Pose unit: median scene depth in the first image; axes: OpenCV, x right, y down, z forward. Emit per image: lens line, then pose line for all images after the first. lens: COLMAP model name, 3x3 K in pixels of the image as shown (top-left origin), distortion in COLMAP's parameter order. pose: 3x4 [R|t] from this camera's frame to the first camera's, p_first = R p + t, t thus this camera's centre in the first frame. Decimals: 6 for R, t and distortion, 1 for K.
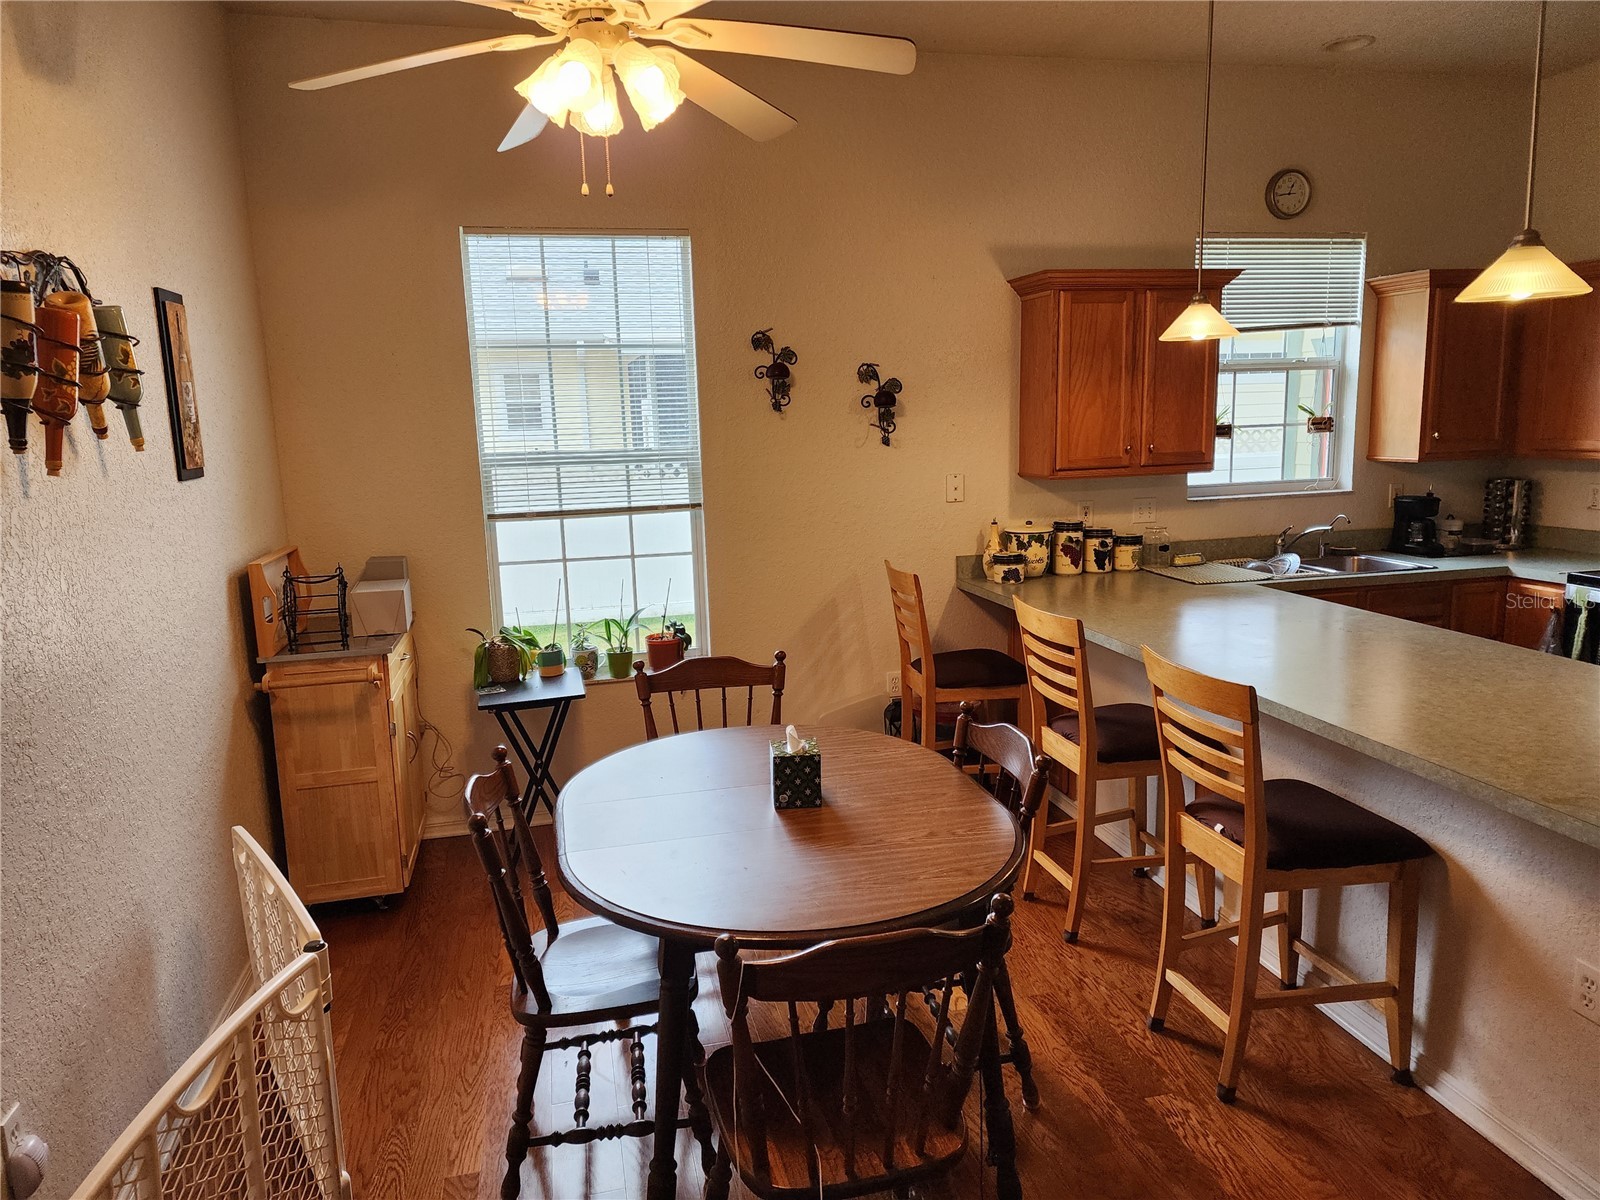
lens RADIAL K [[1069.9, 0, 786.9], [0, 1069.9, 598.3], [0, 0, 1]] dist [0.070073, -0.056580]
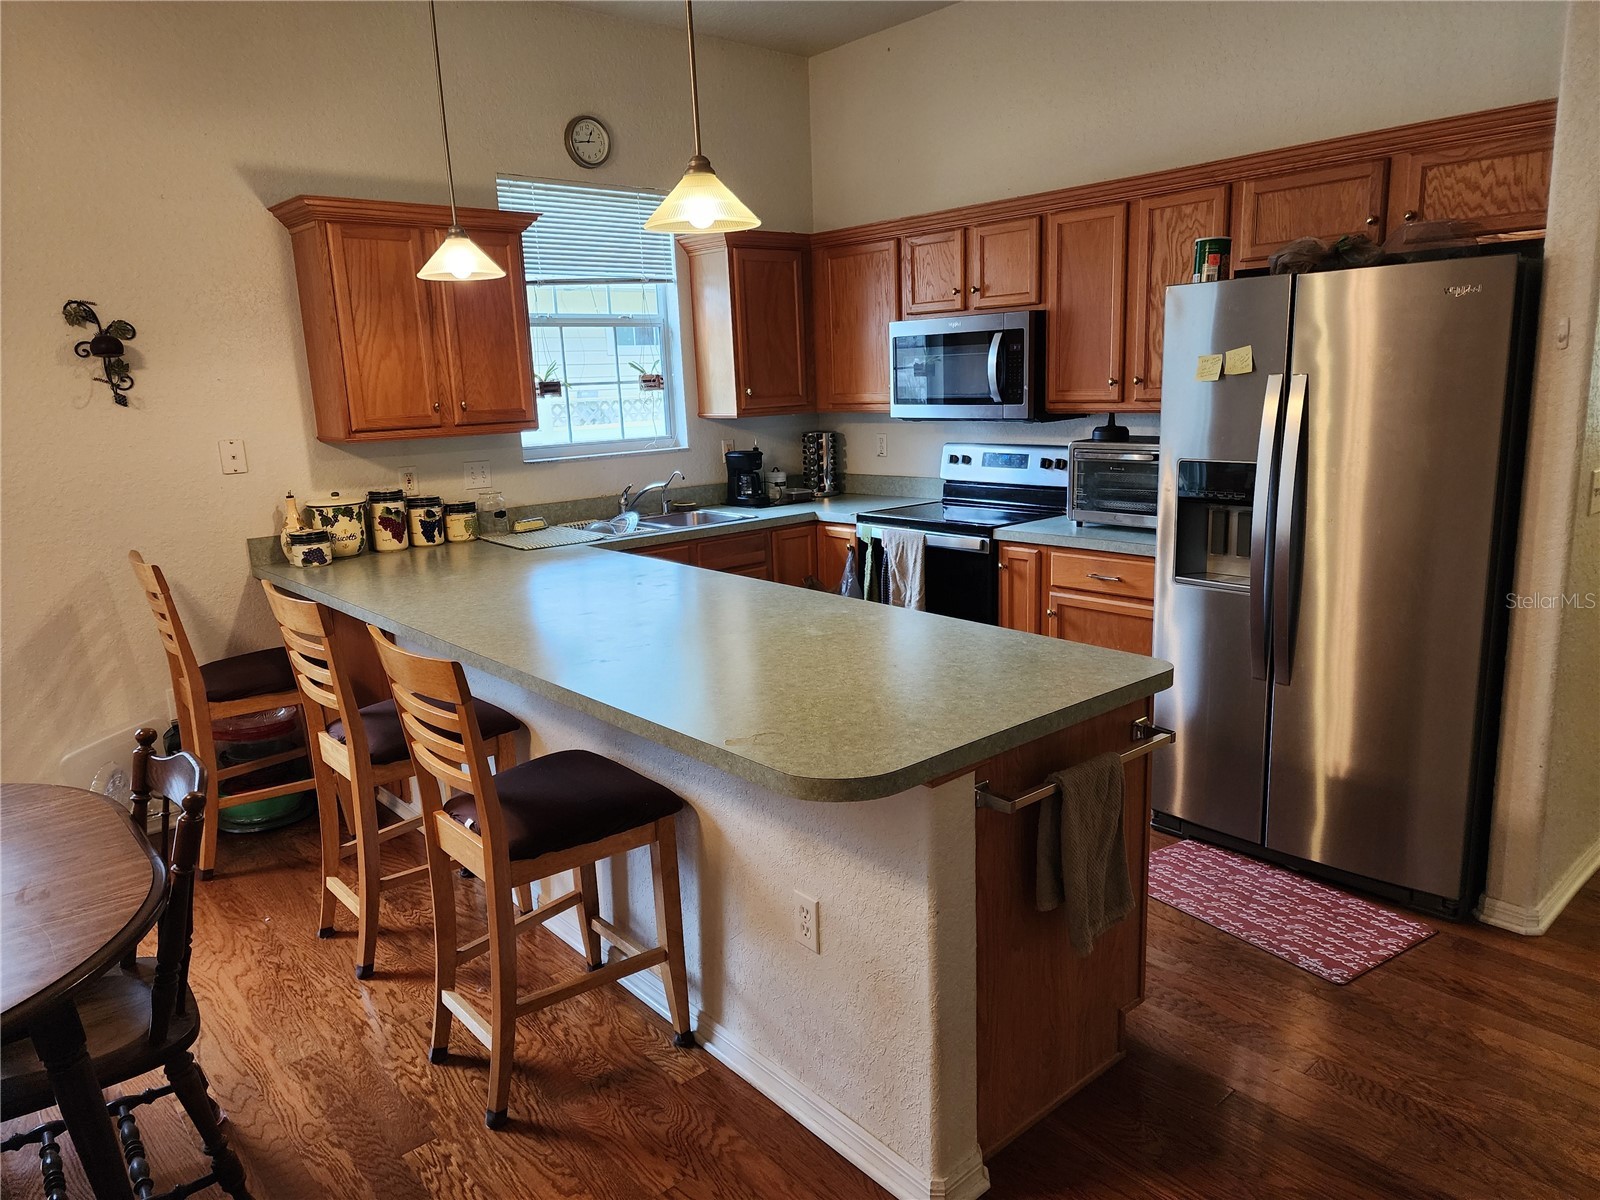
lens RADIAL K [[1069.9, 0, 786.9], [0, 1069.9, 598.3], [0, 0, 1]] dist [0.070073, -0.056580]
pose [[0.891489, -0.100077, 0.441850, 0.156842], [0.091637, 0.994970, 0.040468, 0.011110], [-0.443677, 0.004413, 0.896176, 0.059245]]
